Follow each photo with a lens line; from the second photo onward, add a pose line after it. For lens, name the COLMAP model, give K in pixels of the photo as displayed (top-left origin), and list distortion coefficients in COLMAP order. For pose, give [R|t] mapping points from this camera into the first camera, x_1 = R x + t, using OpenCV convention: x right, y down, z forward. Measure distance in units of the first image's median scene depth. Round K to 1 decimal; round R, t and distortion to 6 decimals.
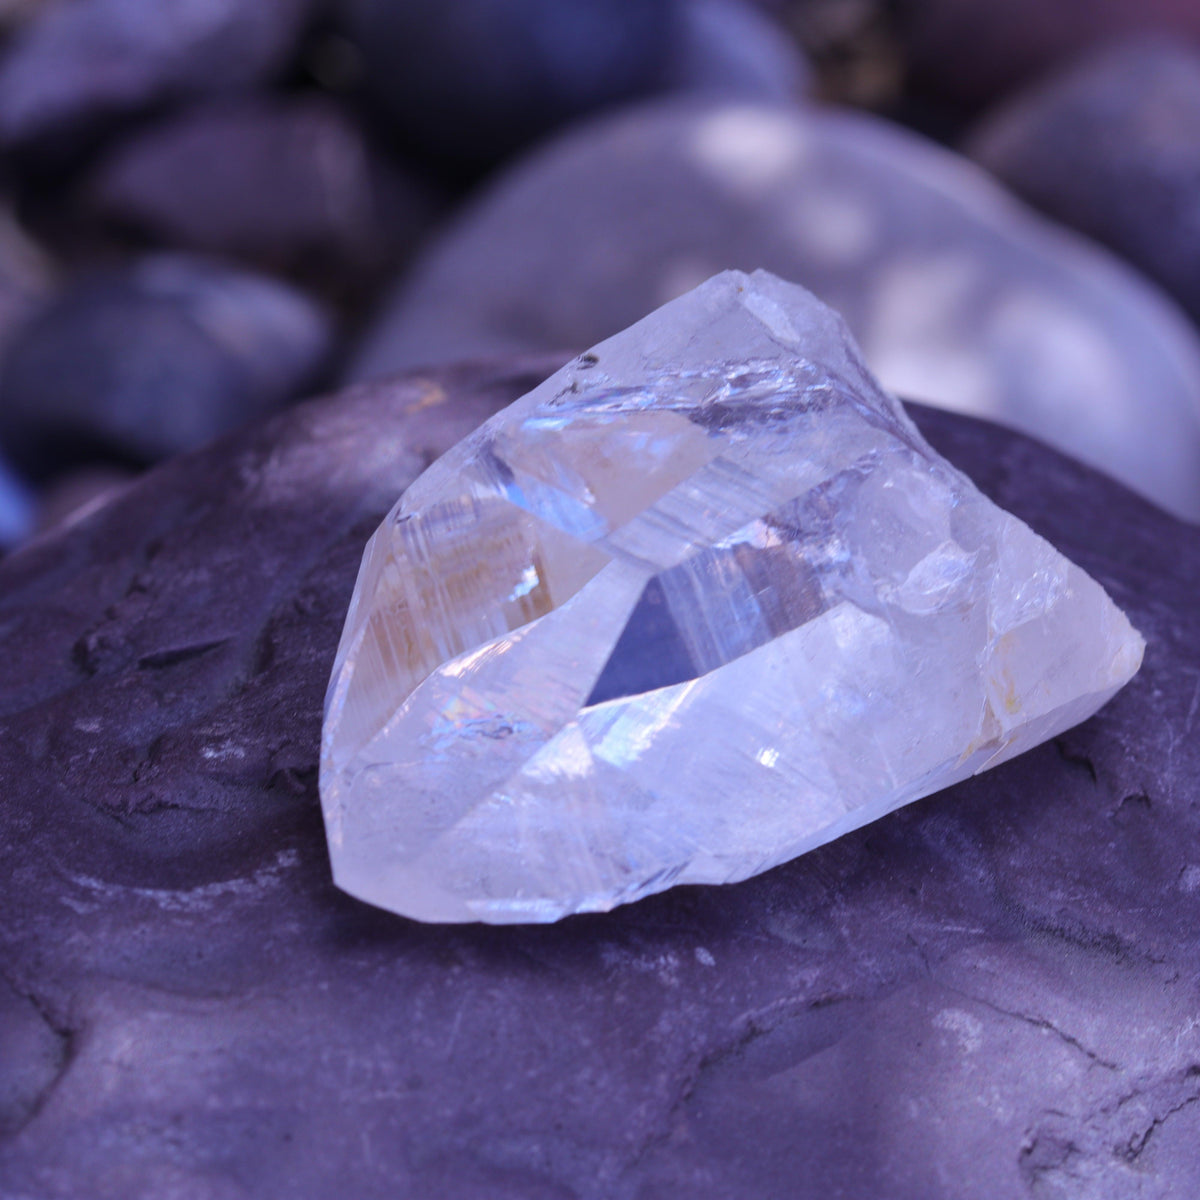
lens RADIAL K [[4729.6, 0, 590.6], [0, 4729.6, 603.0], [0, 0, 1]] dist [-0.105681, 0.000000]
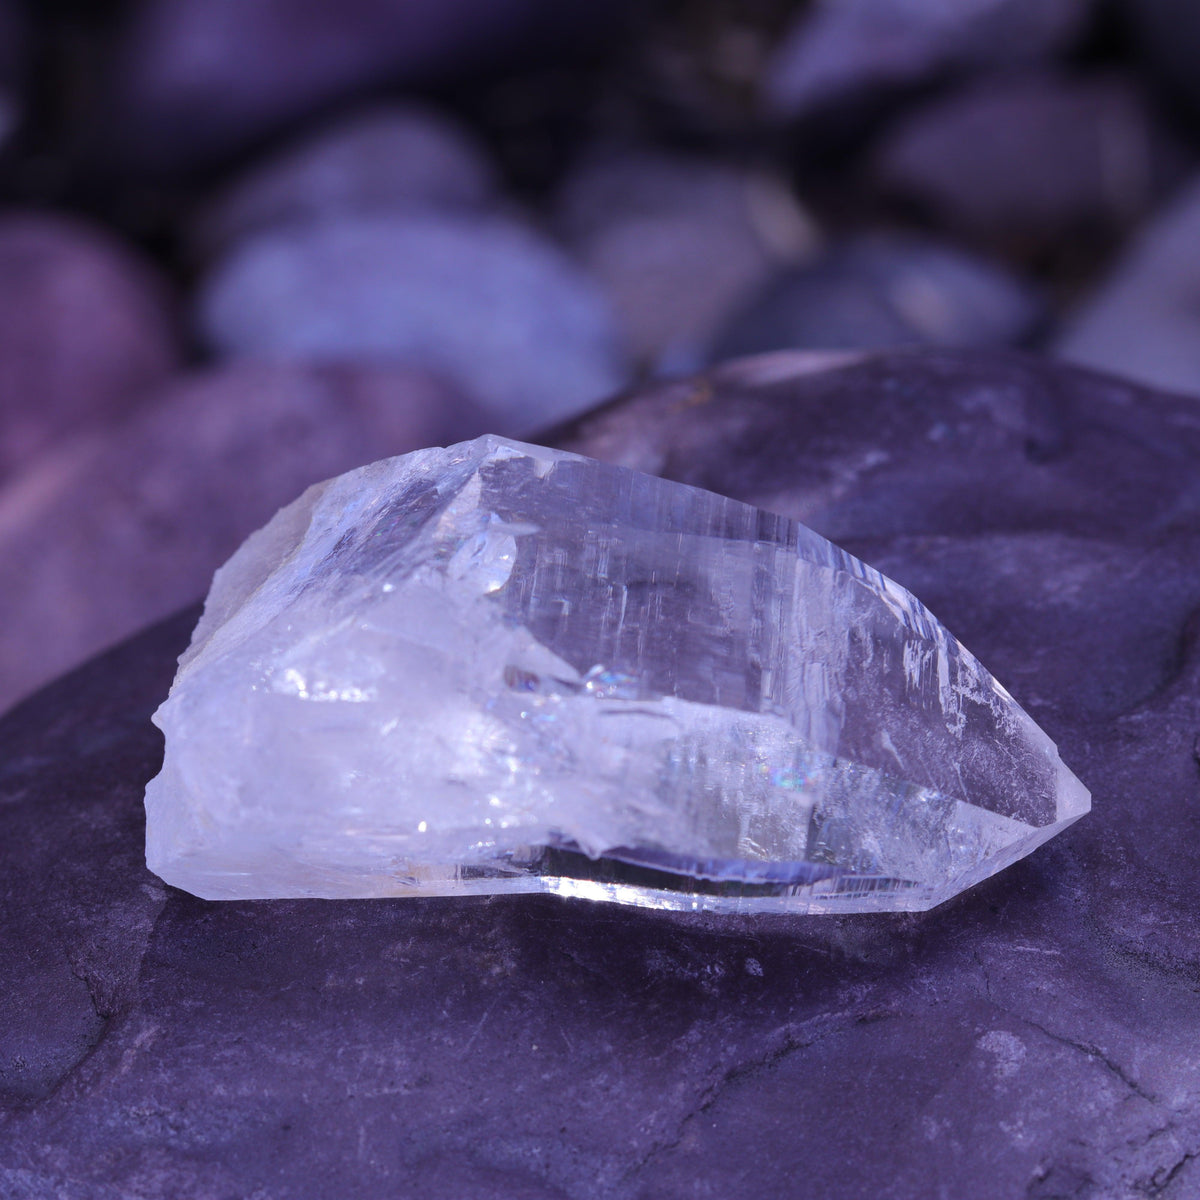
lens RADIAL K [[4729.6, 0, 603.3], [0, 4729.6, 599.6], [0, 0, 1]] dist [-0.105681, 0.000000]
pose [[0.954379, 0.019470, -0.297961, 0.292693], [-0.015996, 0.999773, 0.014094, -0.016716], [0.298168, -0.008685, 0.954474, 0.037127]]
